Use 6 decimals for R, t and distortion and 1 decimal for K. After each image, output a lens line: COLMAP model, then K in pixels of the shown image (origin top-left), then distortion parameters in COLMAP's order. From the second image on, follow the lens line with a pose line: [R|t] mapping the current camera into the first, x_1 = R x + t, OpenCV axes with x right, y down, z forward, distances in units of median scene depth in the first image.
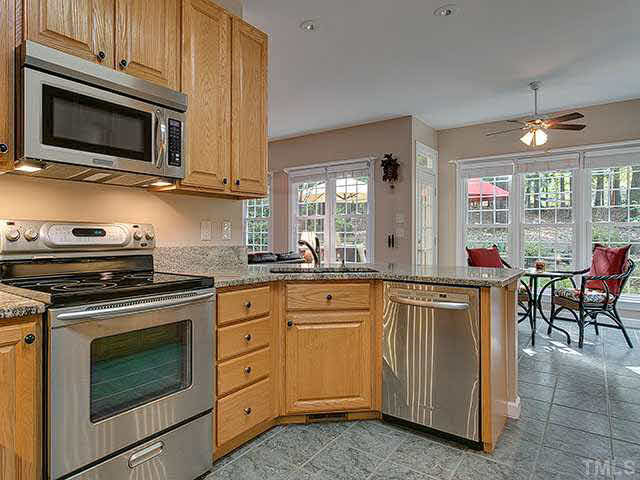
lens RADIAL K [[375.1, 0, 320.1], [0, 375.1, 237.0], [0, 0, 1]] dist [-0.001048, 0.000075]
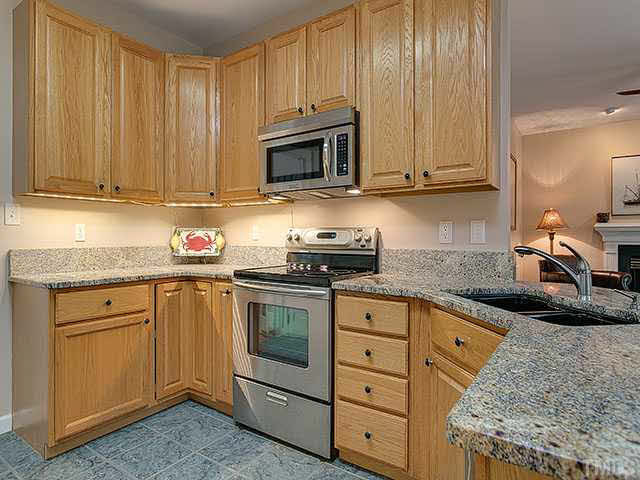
lens RADIAL K [[375.1, 0, 319.4], [0, 375.1, 239.3], [0, 0, 1]] dist [-0.001048, 0.000075]
pose [[0.024329, 0.005803, -0.999687, 0.720421], [-0.007739, 0.999954, 0.005616, -0.005535], [0.999674, 0.007600, 0.024373, 0.895247]]
